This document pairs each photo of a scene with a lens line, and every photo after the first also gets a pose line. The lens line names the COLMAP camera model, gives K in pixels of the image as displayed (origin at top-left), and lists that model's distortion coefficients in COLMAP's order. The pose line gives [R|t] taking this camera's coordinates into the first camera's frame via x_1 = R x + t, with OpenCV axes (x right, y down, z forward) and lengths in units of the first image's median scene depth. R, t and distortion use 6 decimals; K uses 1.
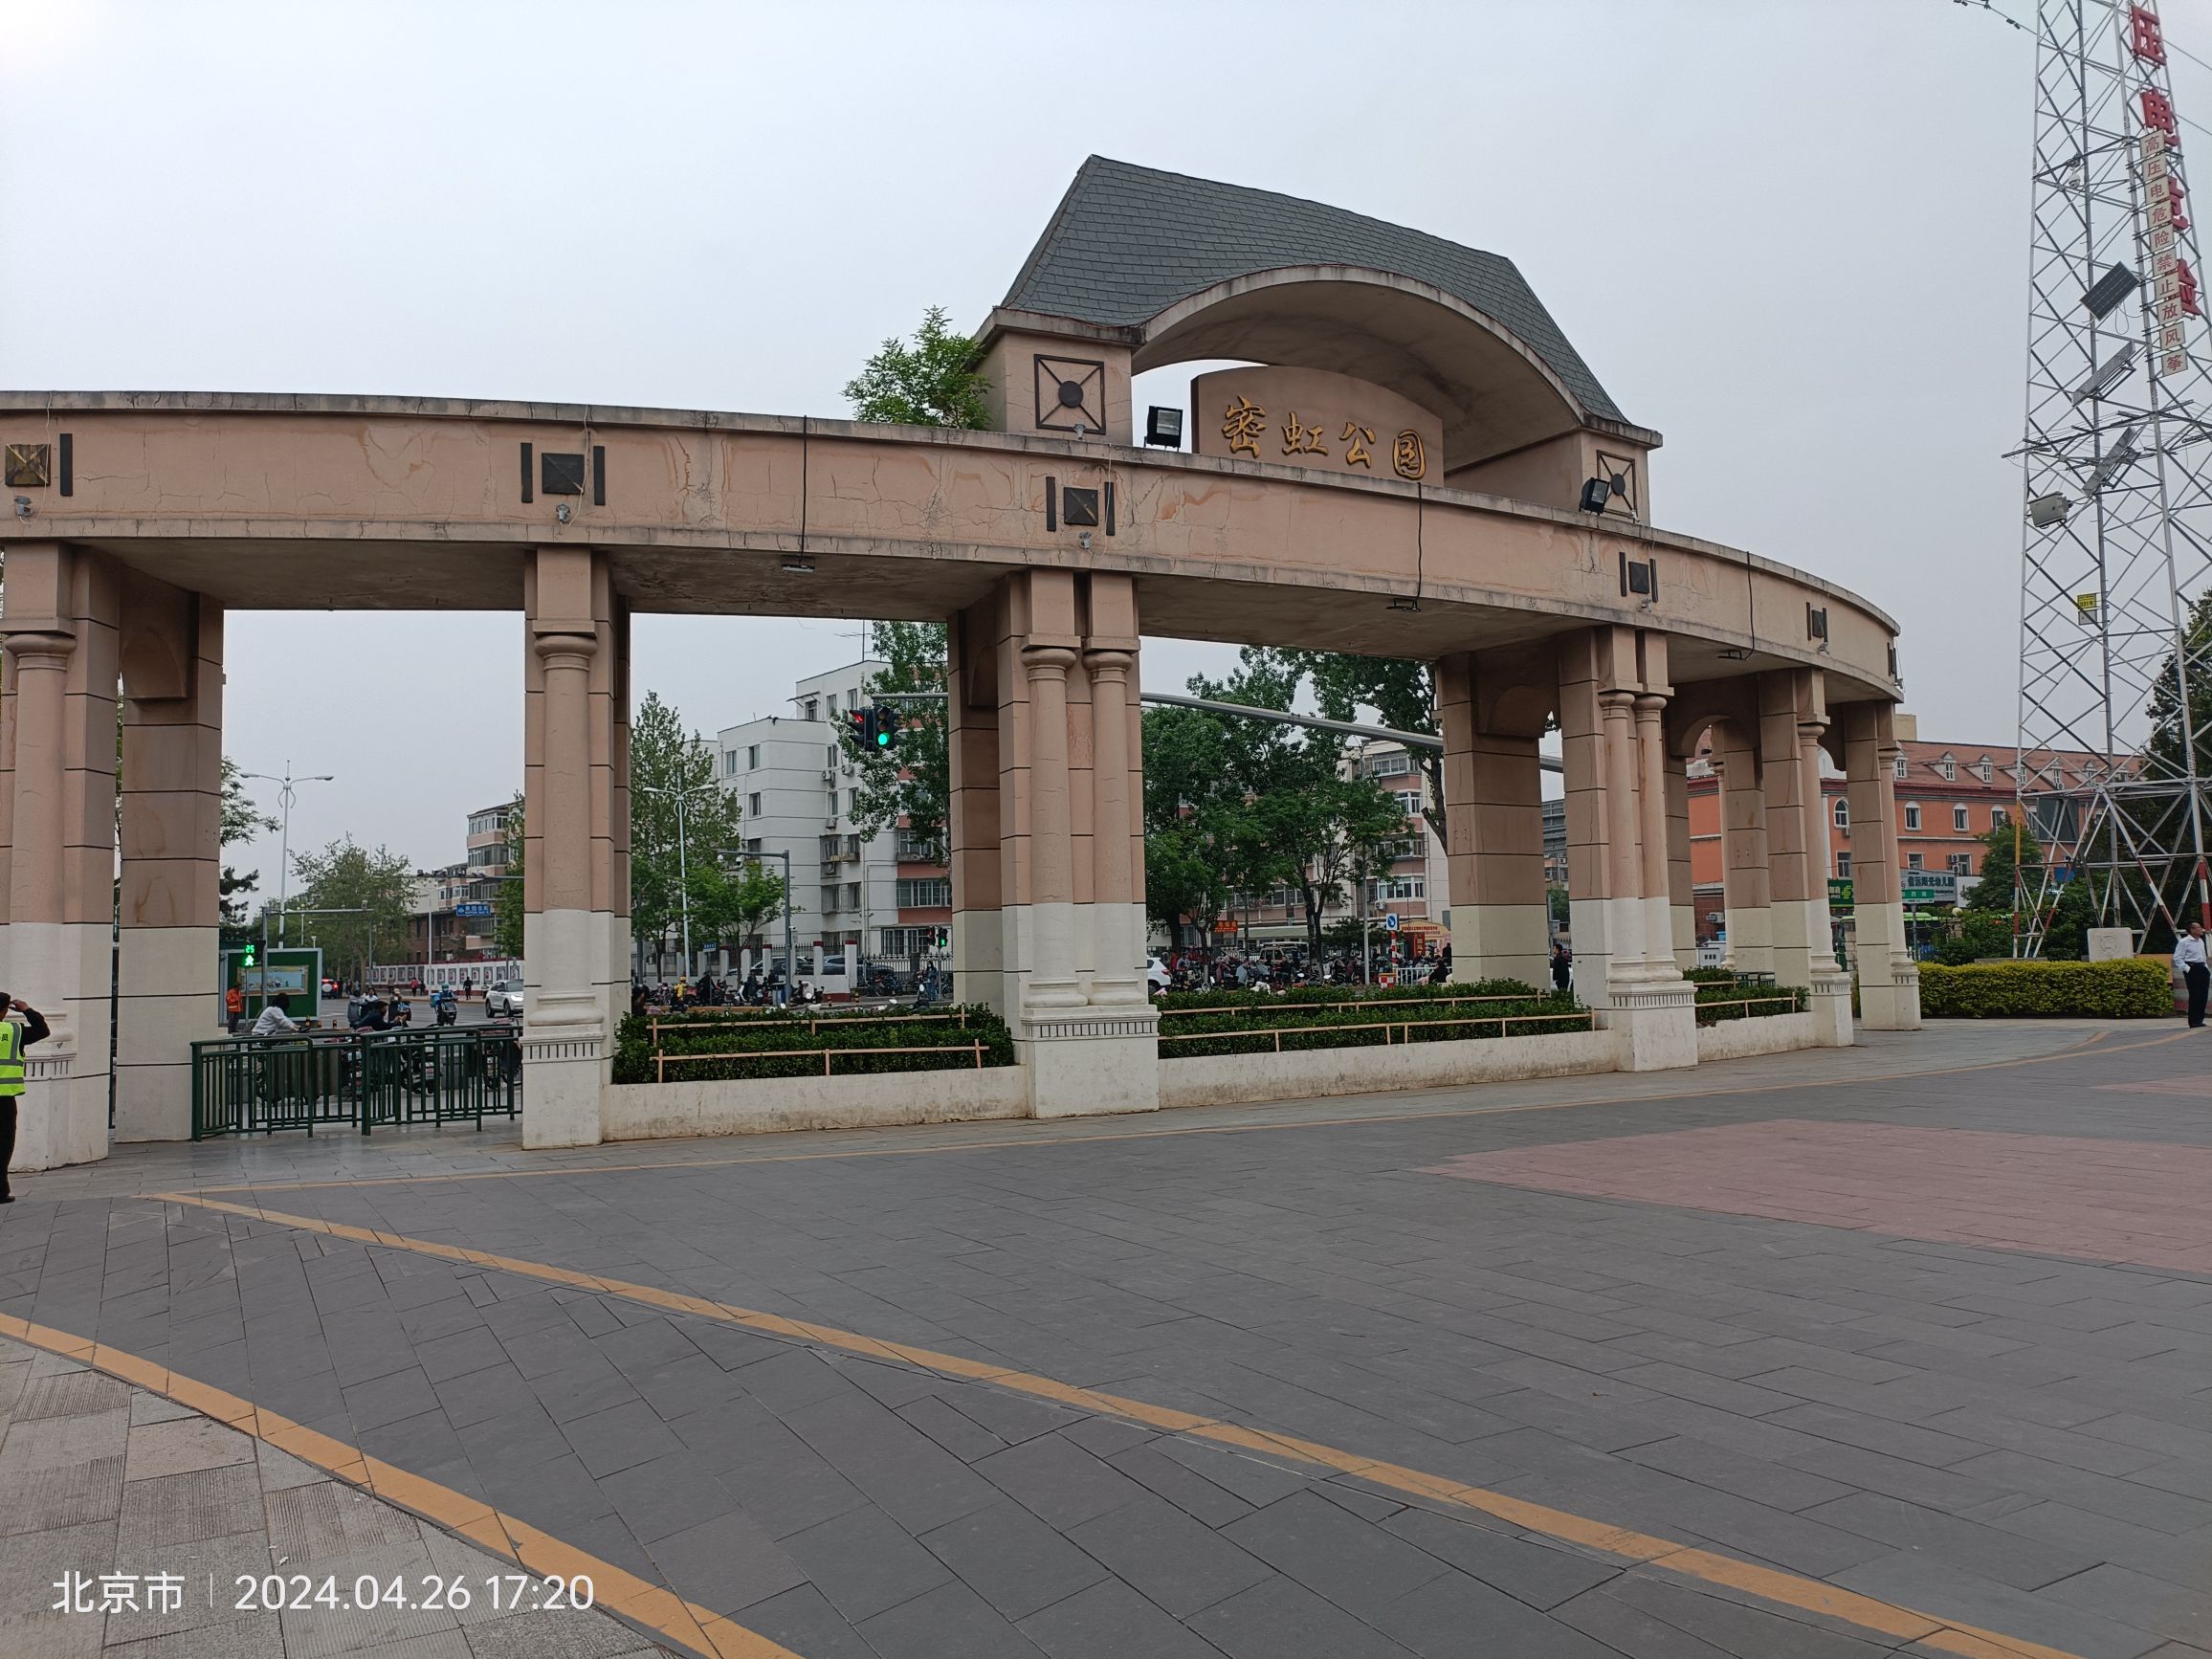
lens RADIAL K [[1633.8, 0, 1106.0], [0, 1633.8, 829.5], [0, 0, 1]] dist [0.006166, -0.004127]
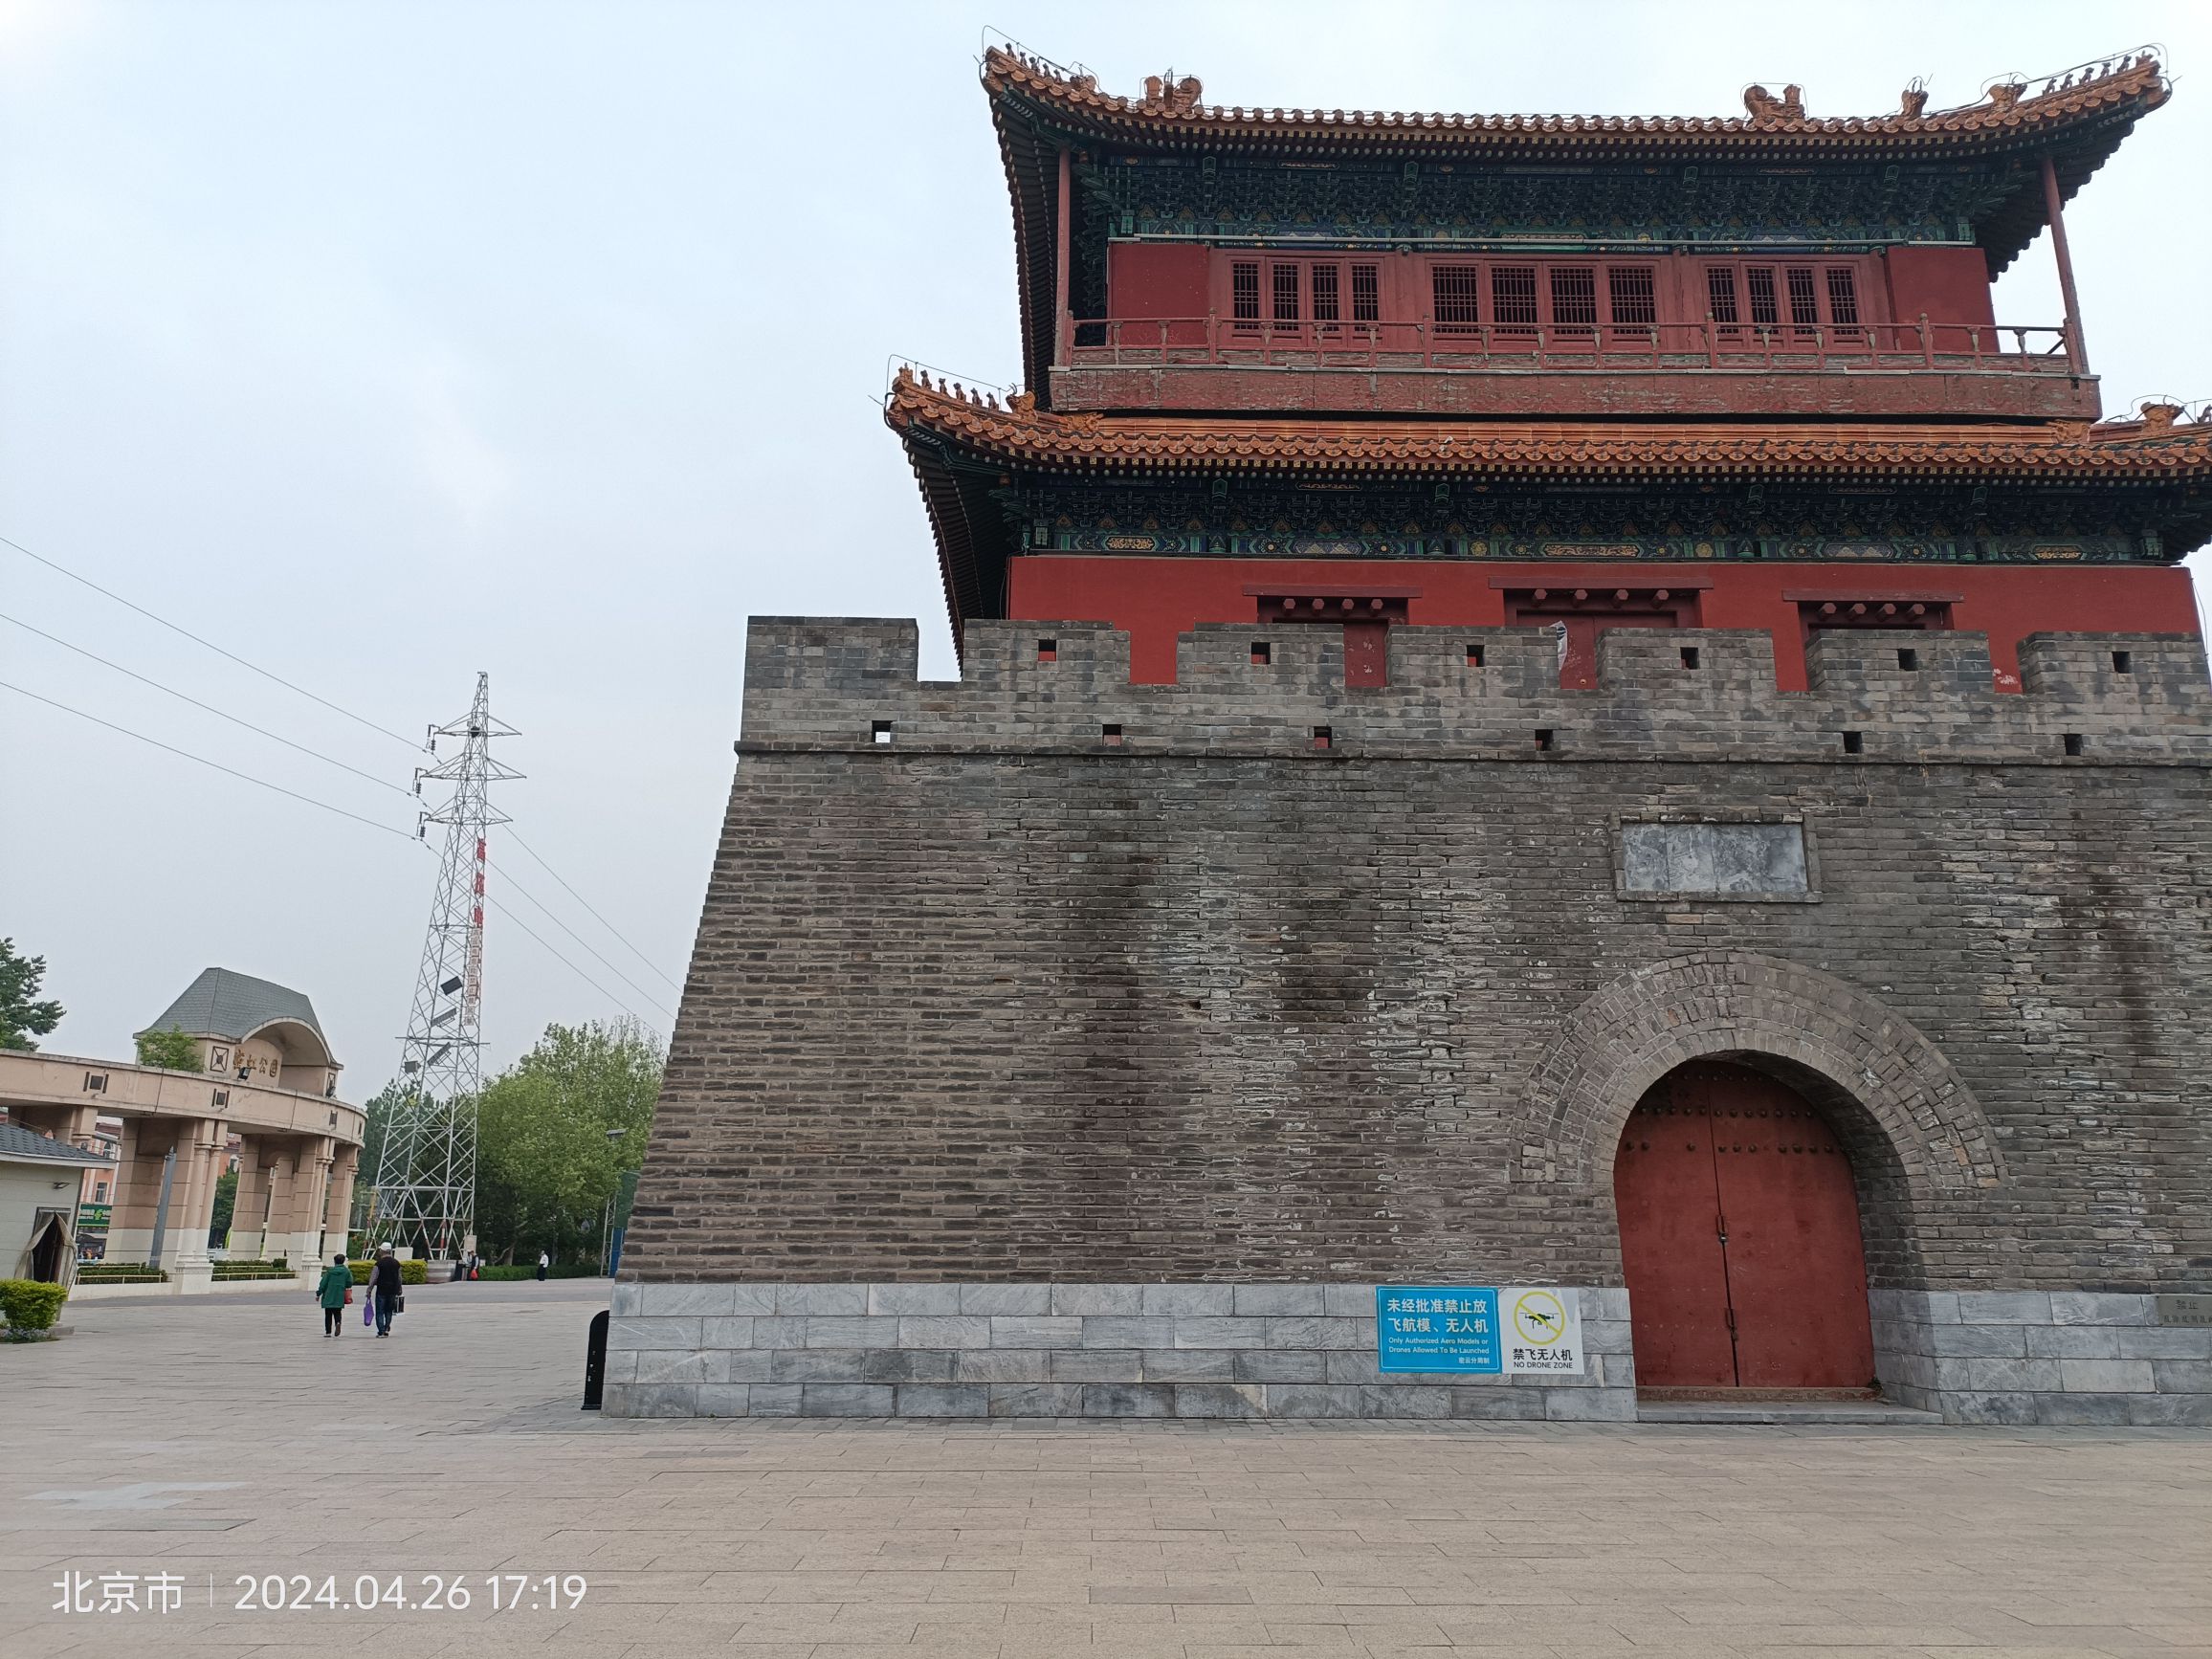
lens RADIAL K [[1633.8, 0, 1106.0], [0, 1633.8, 829.5], [0, 0, 1]] dist [0.006166, -0.004127]
pose [[0.485202, 0.244572, 0.839502, -1.741280], [-0.078270, 0.968381, -0.236881, -0.077696], [-0.870892, 0.049227, 0.489003, -1.816699]]
